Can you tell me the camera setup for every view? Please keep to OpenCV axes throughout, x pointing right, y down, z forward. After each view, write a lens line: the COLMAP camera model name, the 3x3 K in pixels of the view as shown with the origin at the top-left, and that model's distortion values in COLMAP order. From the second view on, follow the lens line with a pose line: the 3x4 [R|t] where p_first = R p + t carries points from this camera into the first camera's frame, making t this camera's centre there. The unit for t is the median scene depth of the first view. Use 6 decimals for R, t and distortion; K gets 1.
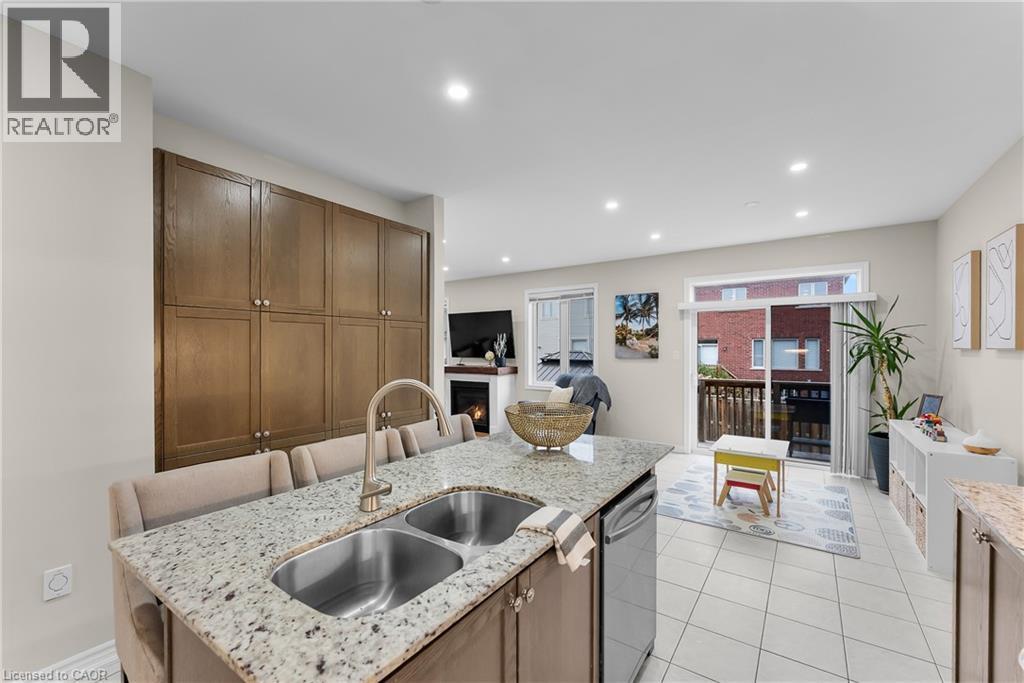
lens RADIAL K [[419.7, 0, 512.2], [0, 419.7, 348.6], [0, 0, 1]] dist [-0.000608, -0.000189]
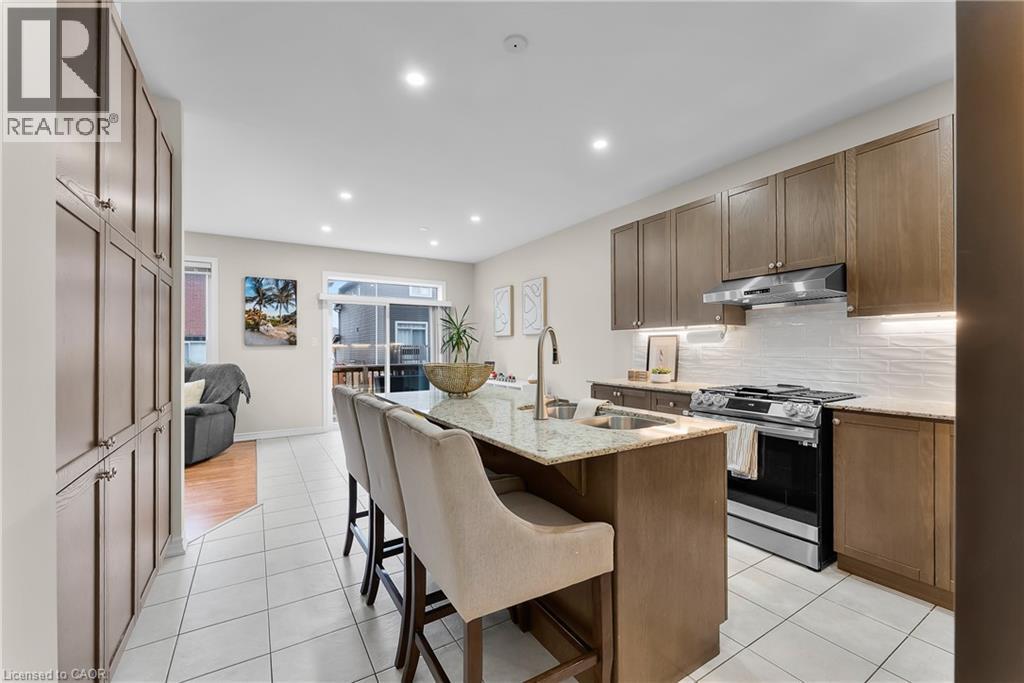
lens RADIAL K [[419.7, 0, 512.2], [0, 419.7, 348.6], [0, 0, 1]] dist [-0.000608, -0.000189]
pose [[0.397728, -0.001581, 0.917502, -0.358691], [0.004836, 0.999988, -0.000373, 0.032869], [-0.917491, 0.004585, 0.397731, 0.112560]]
